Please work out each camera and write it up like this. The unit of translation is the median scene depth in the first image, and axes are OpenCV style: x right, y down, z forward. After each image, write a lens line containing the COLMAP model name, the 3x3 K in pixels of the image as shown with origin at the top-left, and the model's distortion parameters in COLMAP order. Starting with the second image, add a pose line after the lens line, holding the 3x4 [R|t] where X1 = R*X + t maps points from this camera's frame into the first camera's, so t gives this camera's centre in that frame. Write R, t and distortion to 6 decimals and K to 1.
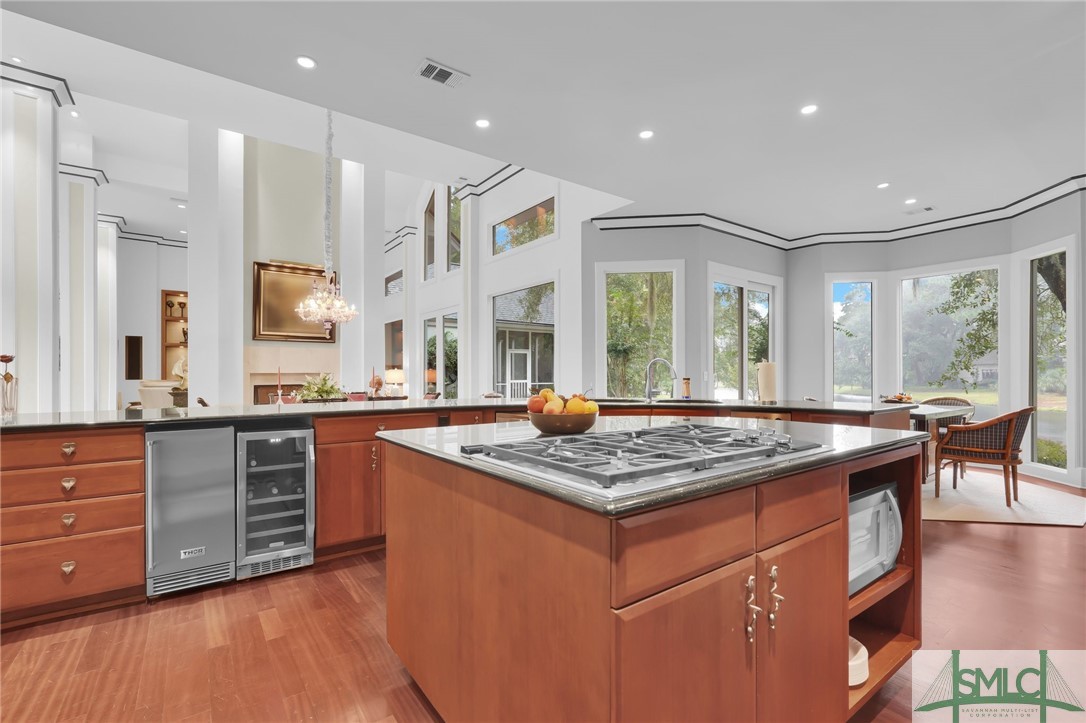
lens RADIAL K [[482.4, 0, 543.7], [0, 482.4, 371.1], [0, 0, 1]] dist [-0.011454, 0.005324]
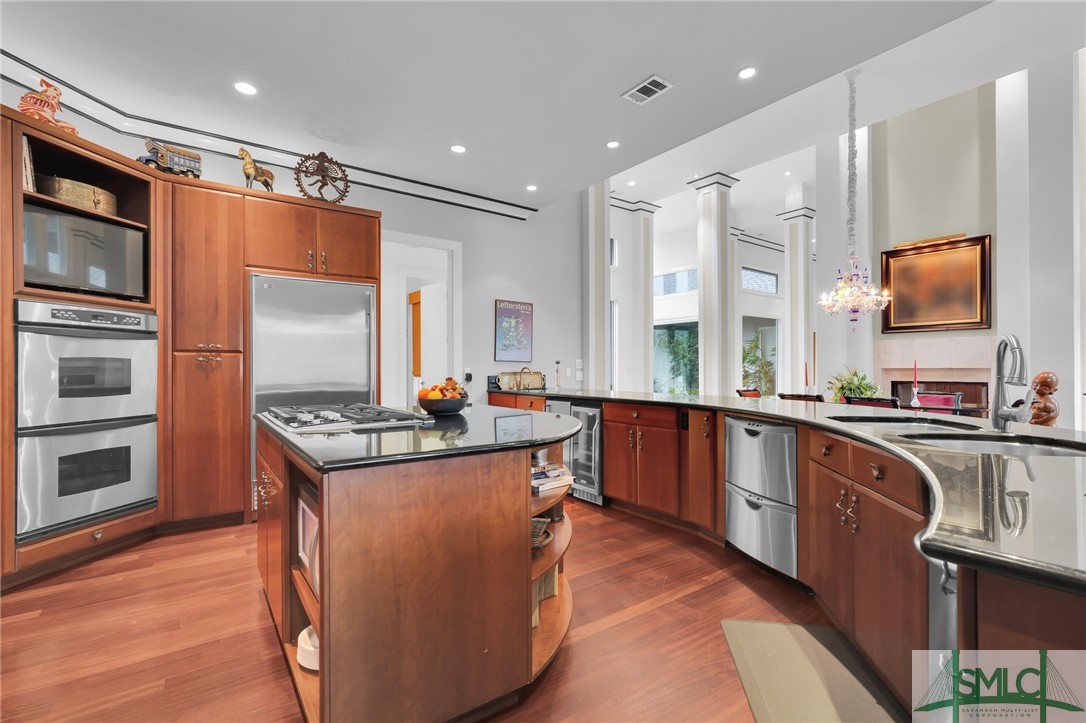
lens RADIAL K [[482.4, 0, 537.8], [0, 482.4, 369.4], [0, 0, 1]] dist [-0.011454, 0.005324]
pose [[-0.012554, 0.001132, -0.999921, 0.358838], [0.006990, 0.999975, 0.001044, 0.000441], [0.999897, -0.006976, -0.012561, 0.321600]]
